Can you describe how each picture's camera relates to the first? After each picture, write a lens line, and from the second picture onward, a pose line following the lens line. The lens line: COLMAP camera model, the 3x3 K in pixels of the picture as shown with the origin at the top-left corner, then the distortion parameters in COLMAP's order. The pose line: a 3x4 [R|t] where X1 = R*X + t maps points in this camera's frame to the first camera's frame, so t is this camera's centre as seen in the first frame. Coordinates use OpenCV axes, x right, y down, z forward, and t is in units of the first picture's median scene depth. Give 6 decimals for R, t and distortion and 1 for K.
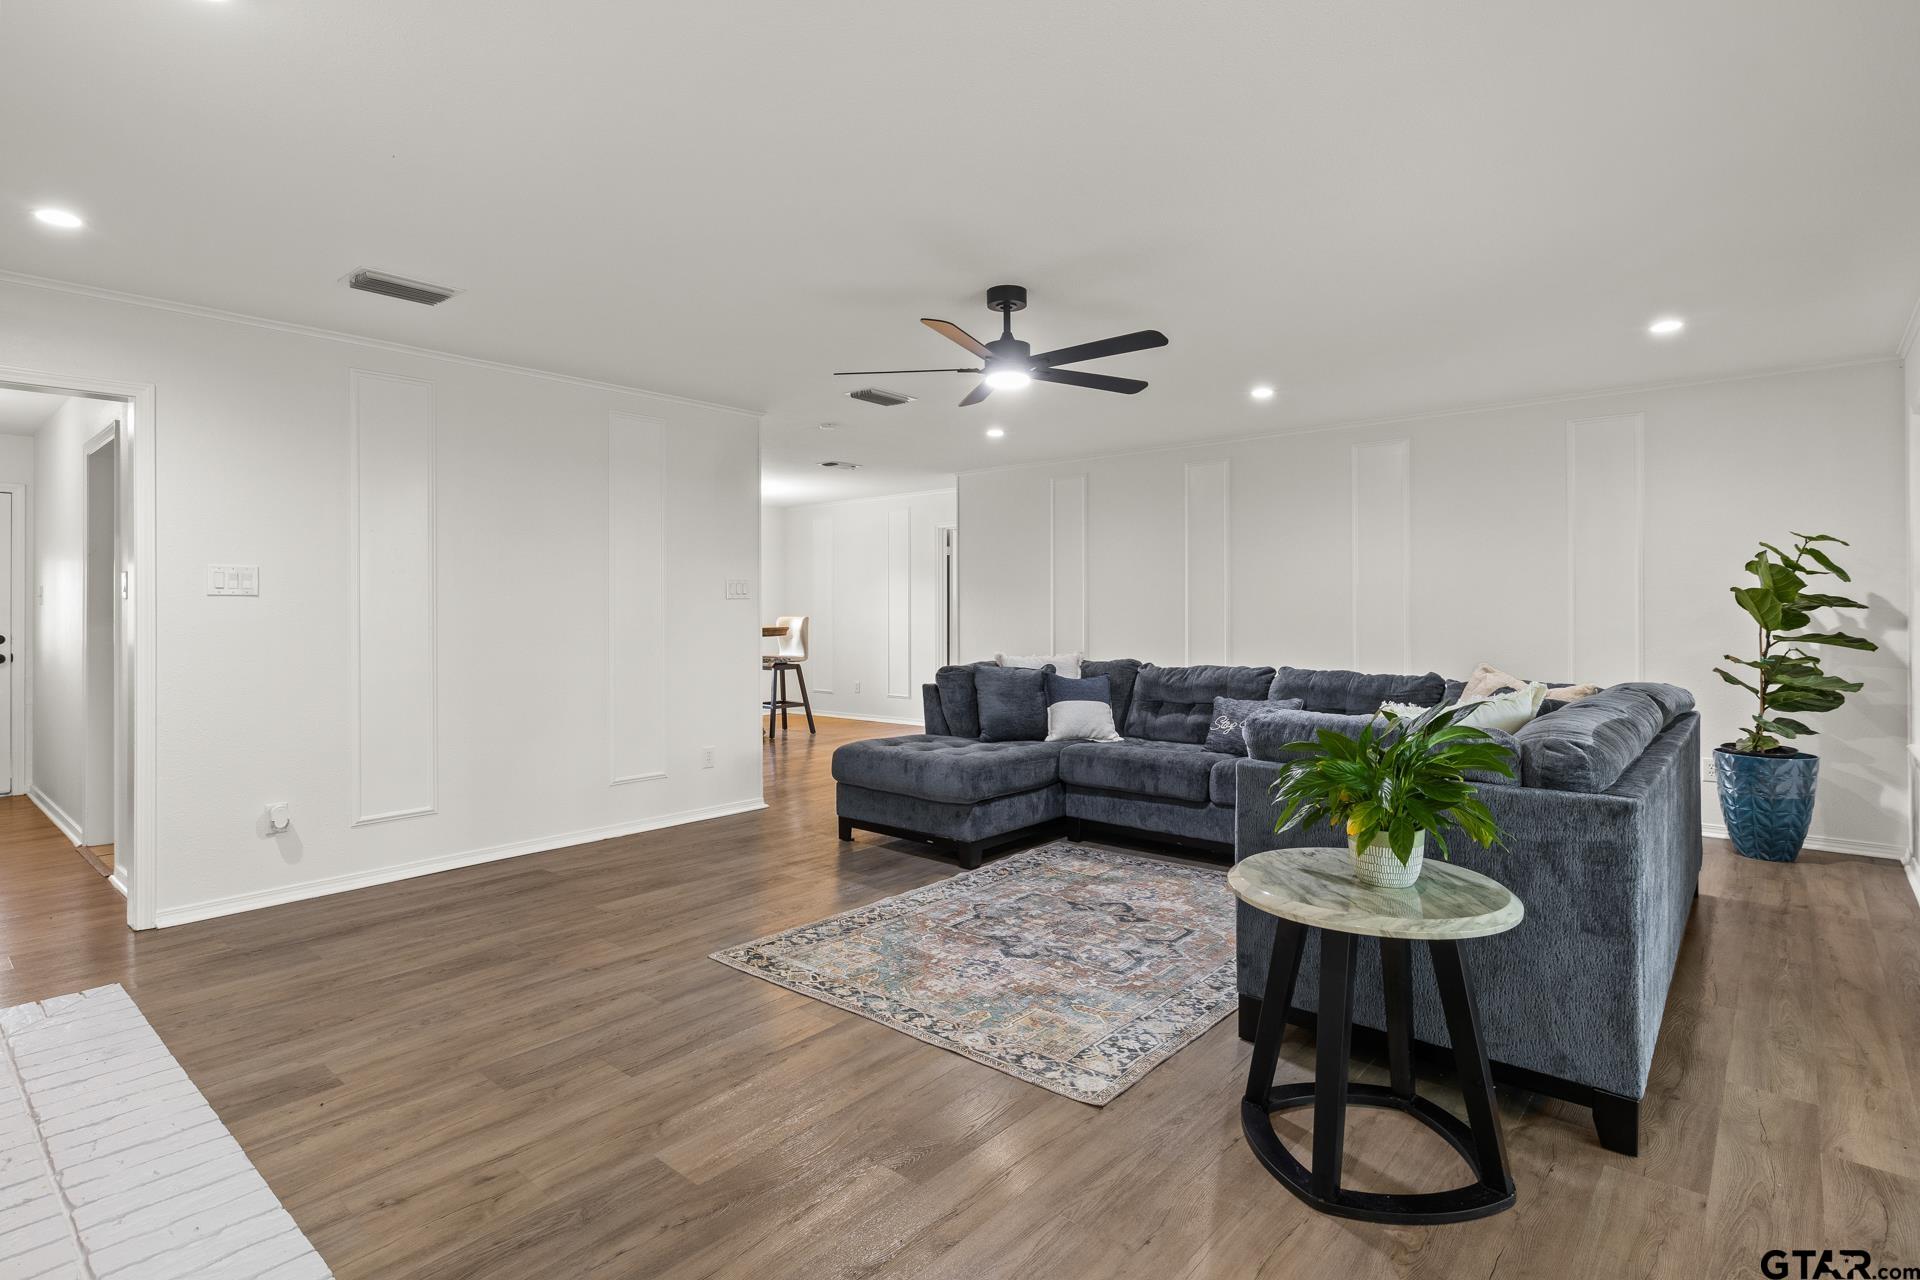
lens RADIAL K [[981.9, 0, 958.1], [0, 981.9, 601.4], [0, 0, 1]] dist [-0.004231, -0.000797]
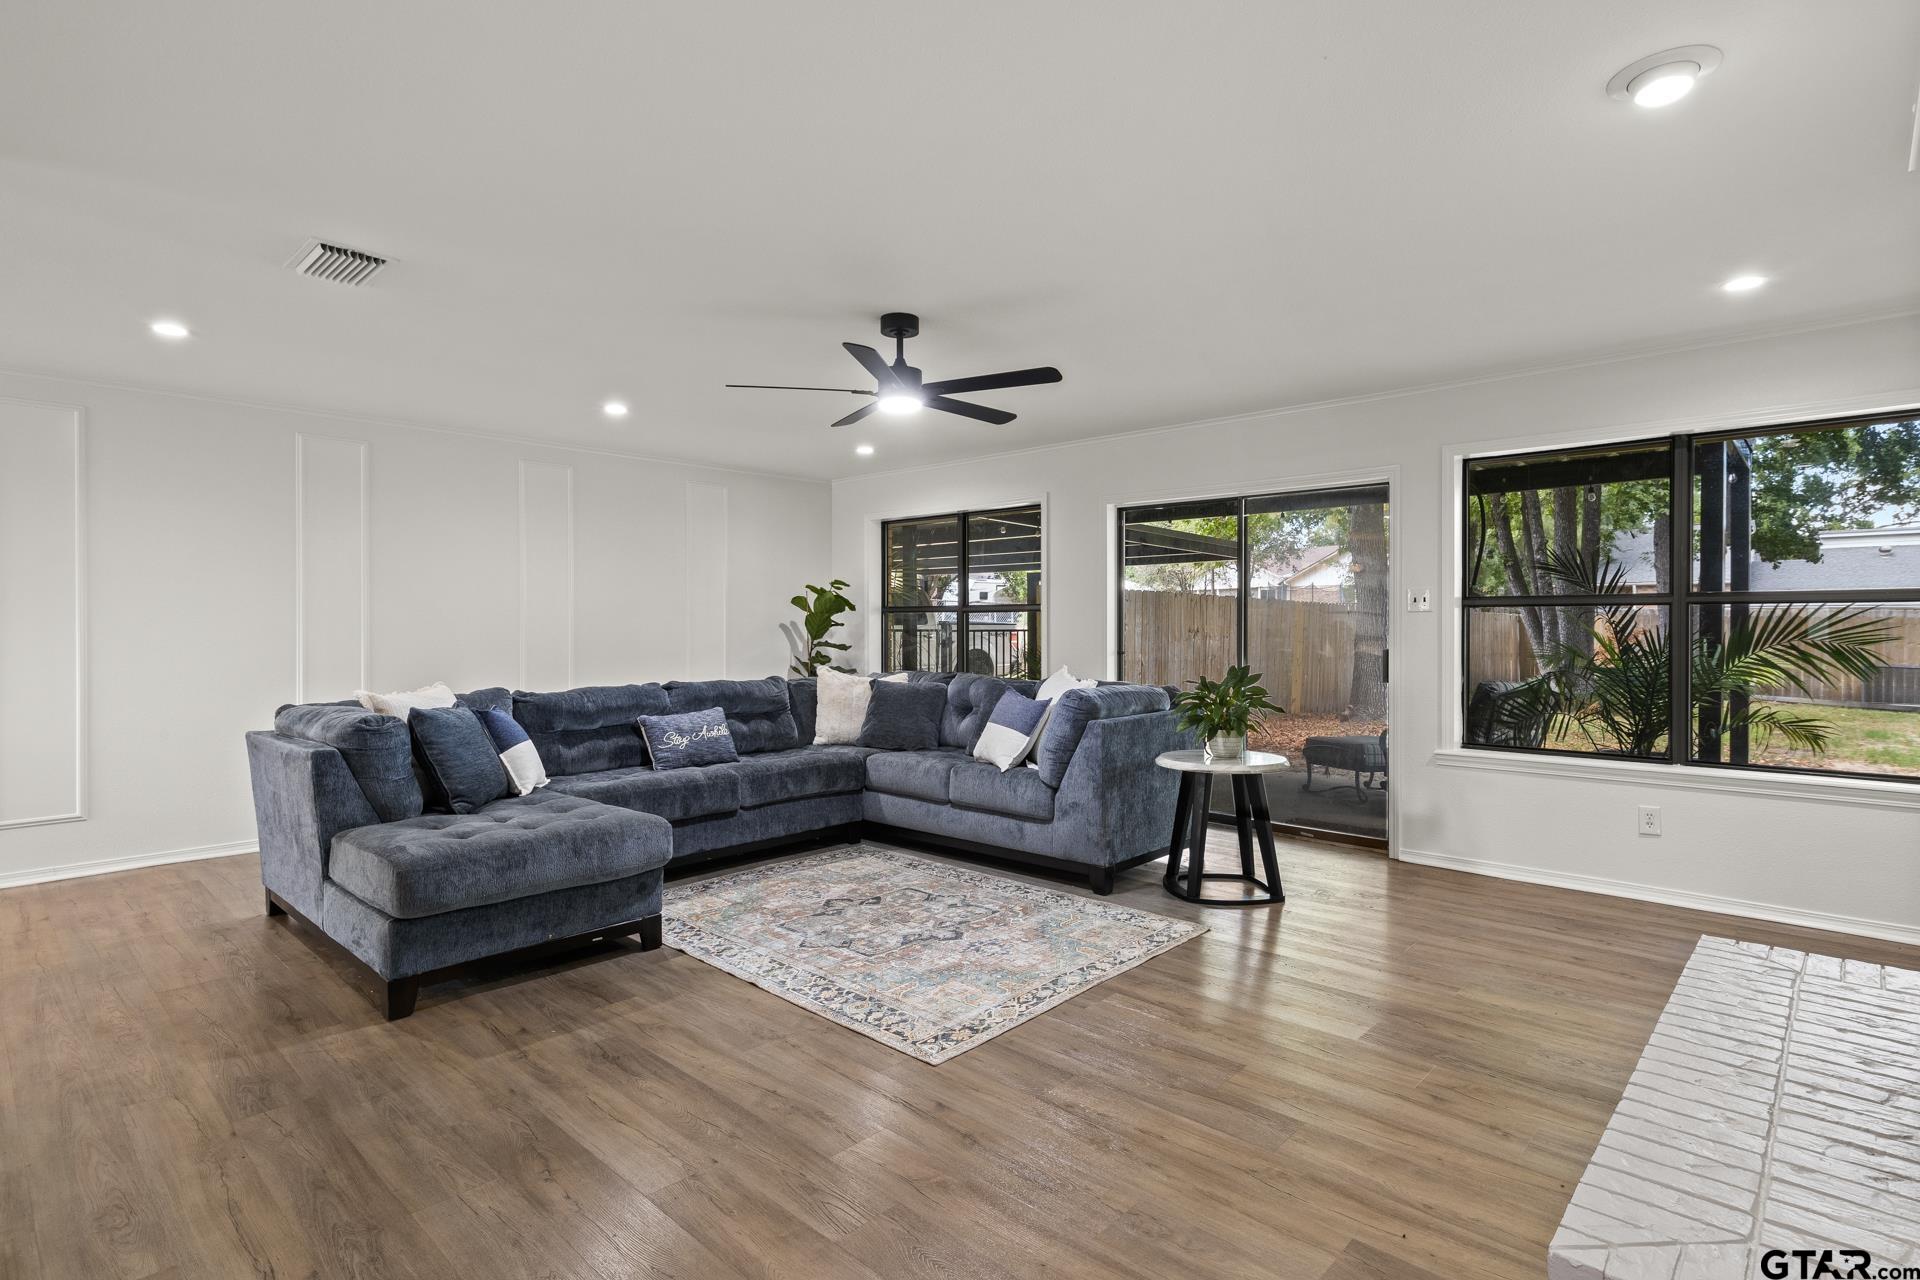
lens RADIAL K [[981.9, 0, 961.1], [0, 981.9, 629.9], [0, 0, 1]] dist [-0.004231, -0.000797]
pose [[0.018141, -0.005124, 0.999822, -1.016693], [-0.002983, 0.999982, 0.005179, 0.005568], [-0.999831, -0.003076, 0.018125, 0.938348]]
